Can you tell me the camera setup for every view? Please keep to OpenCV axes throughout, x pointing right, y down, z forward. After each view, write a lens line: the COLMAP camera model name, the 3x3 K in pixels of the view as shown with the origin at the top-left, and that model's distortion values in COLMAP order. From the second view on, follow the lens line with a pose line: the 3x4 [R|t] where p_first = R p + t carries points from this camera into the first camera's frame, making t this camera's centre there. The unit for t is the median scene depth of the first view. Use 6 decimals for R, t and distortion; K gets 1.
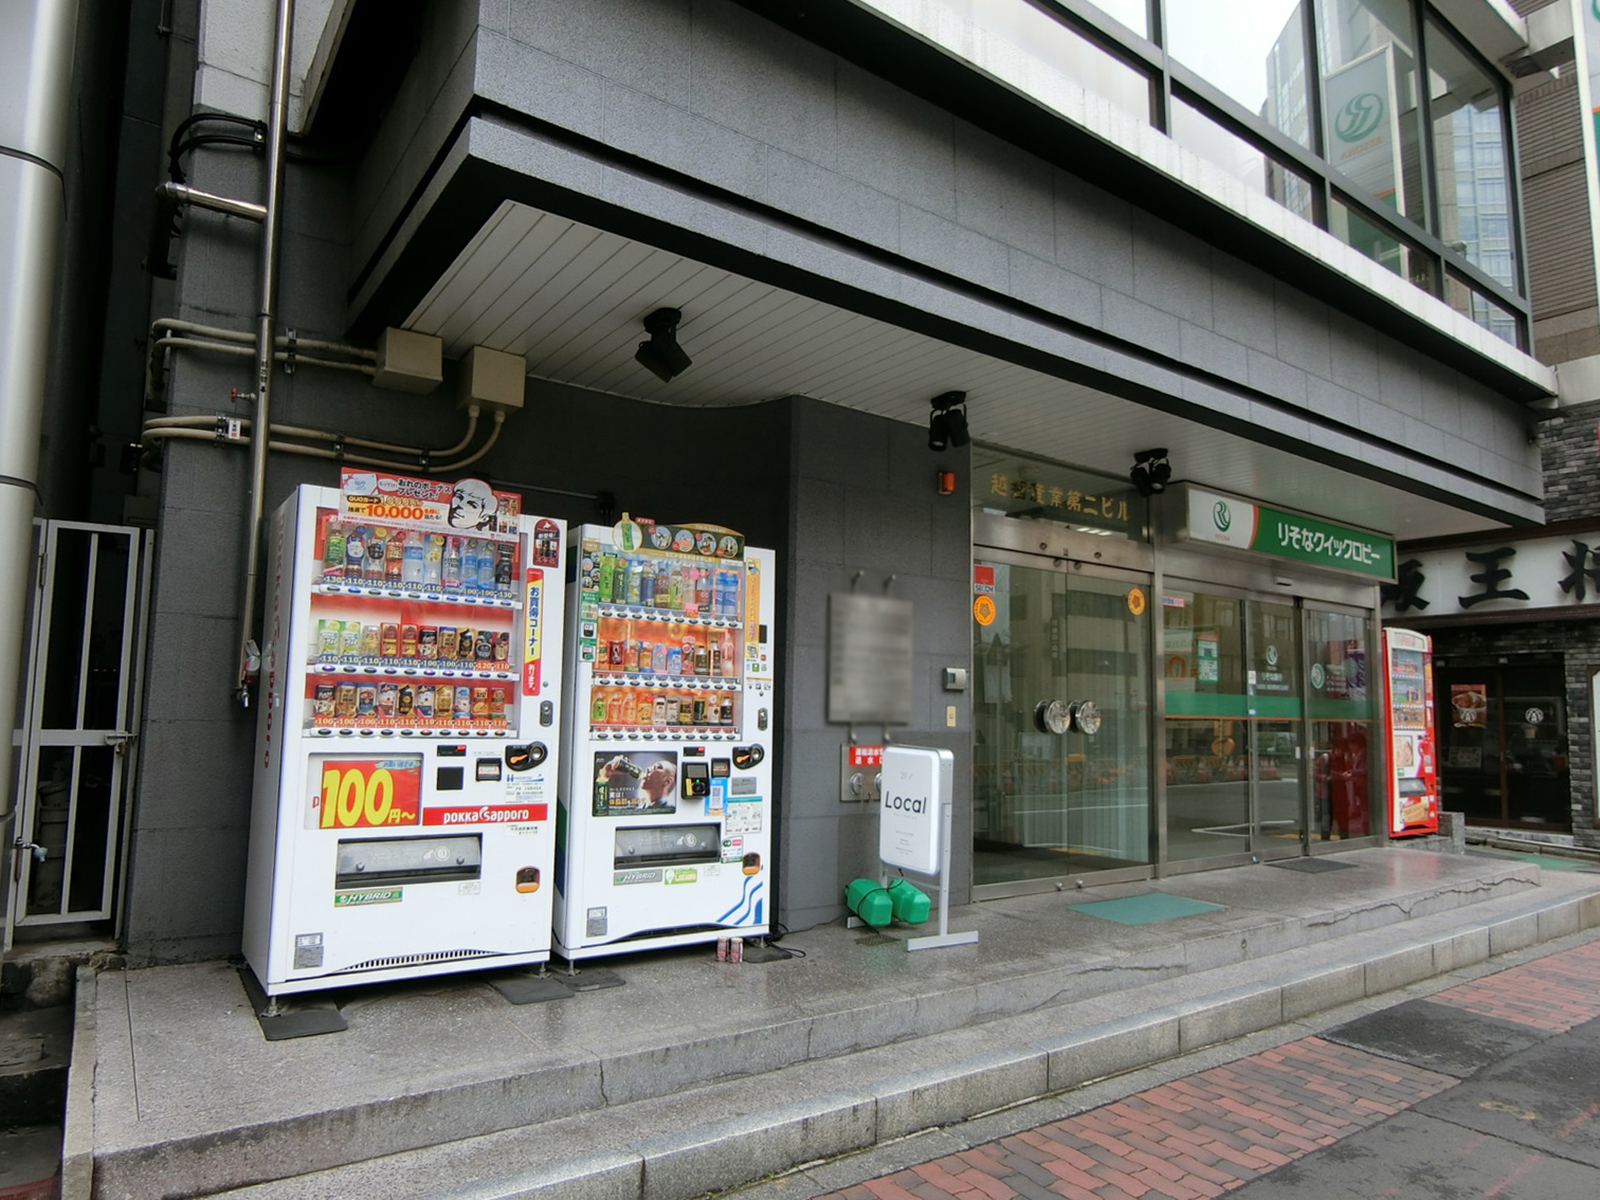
lens RADIAL K [[973.1, 0, 796.3], [0, 973.1, 624.6], [0, 0, 1]] dist [0.045203, -0.076969]
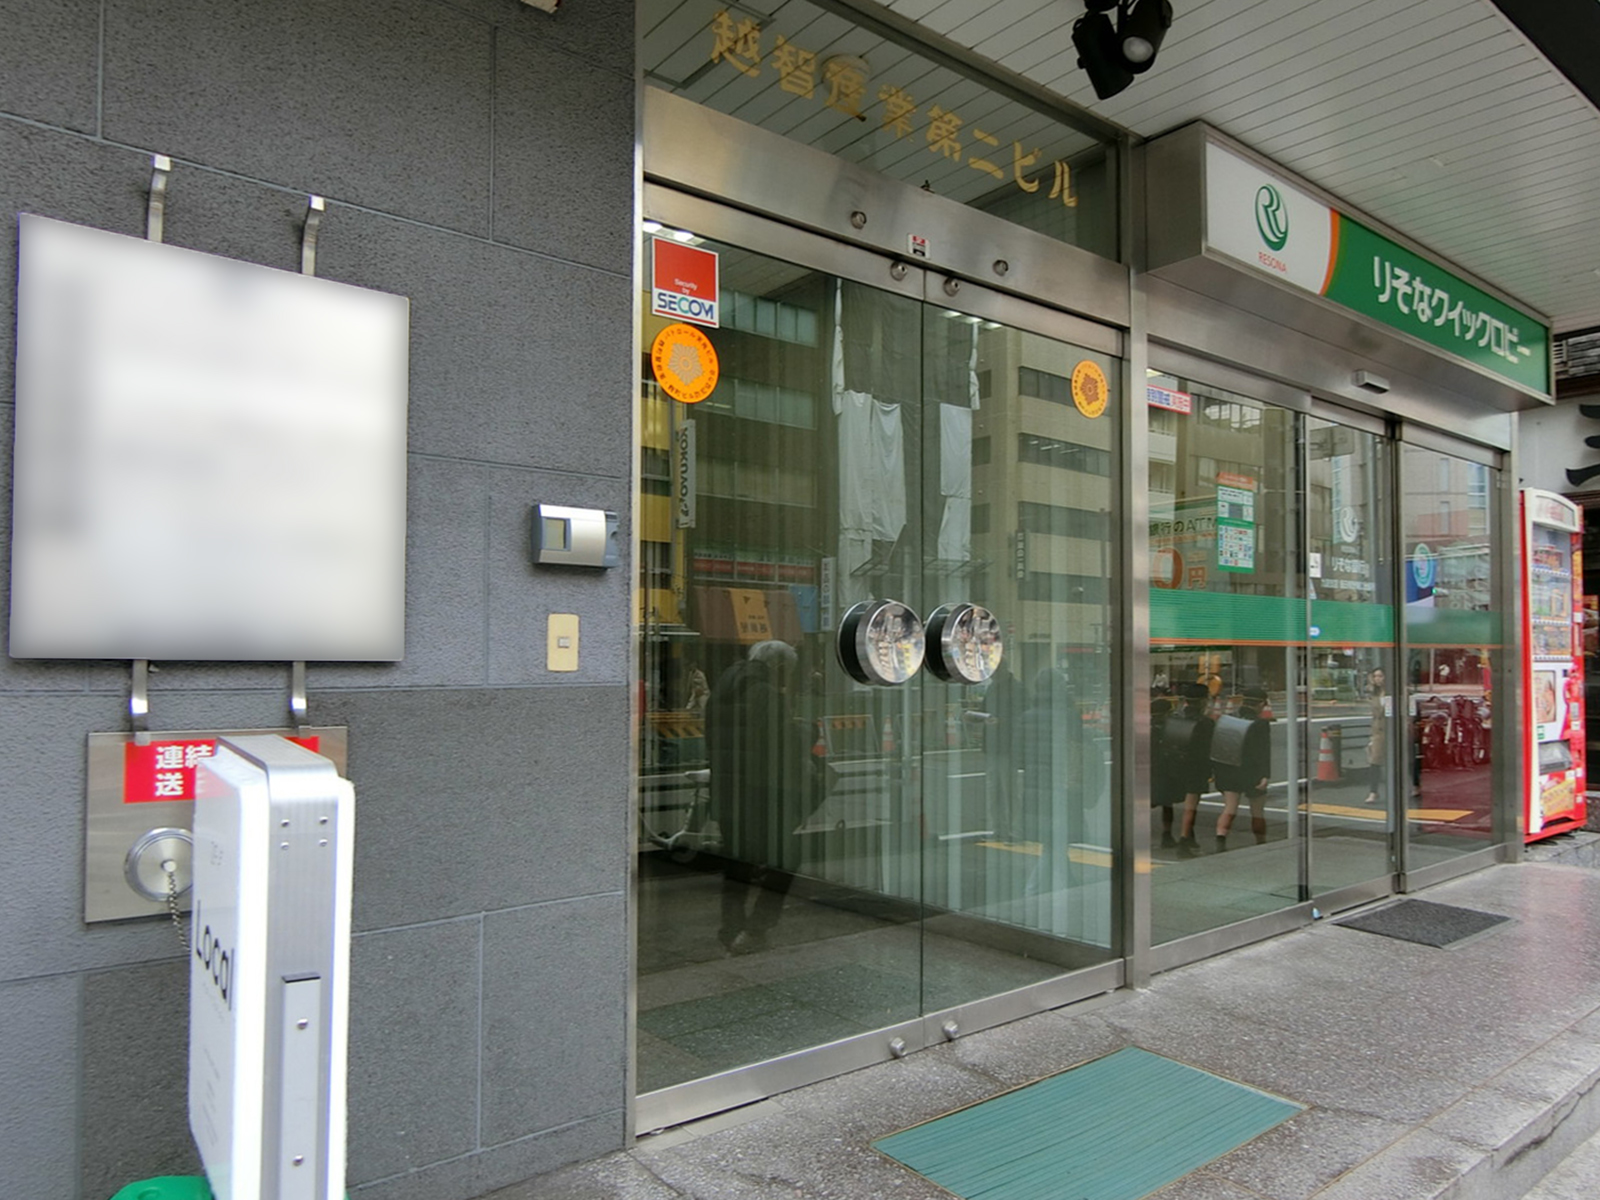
lens RADIAL K [[1041.7, 0, 800.0], [0, 1041.7, 600.0], [0, 0, 1]] dist [0.001827, 0.001014]
pose [[0.999252, -0.007714, 0.037881, 0.169514], [0.005975, 0.998934, 0.045784, 0.045351], [-0.038193, -0.045523, 0.998233, 0.452148]]
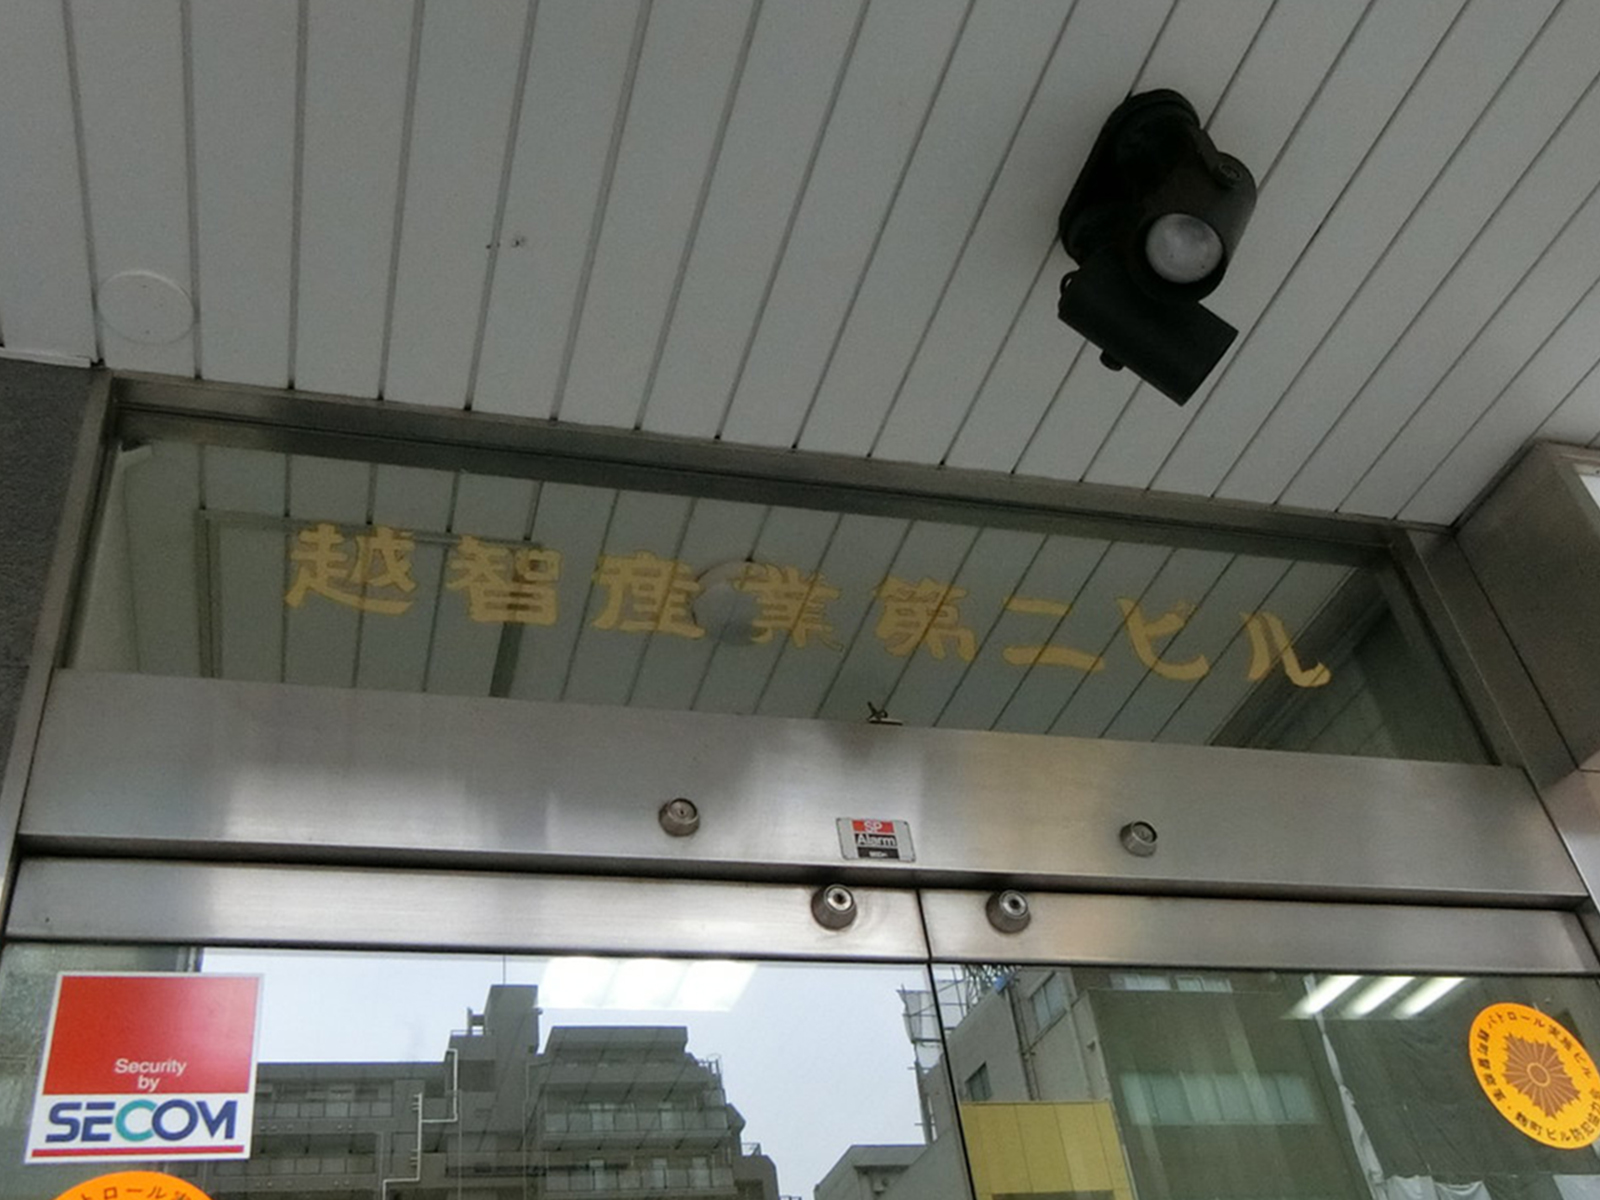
lens RADIAL K [[1376.8, 0, 797.0], [0, 1376.8, 741.8], [0, 0, 1]] dist [0.003832, -0.002087]
pose [[0.924959, -0.301992, -0.230764, 0.264083], [0.150120, 0.848089, -0.508143, 0.025913], [0.349164, 0.435369, 0.829782, 0.642951]]
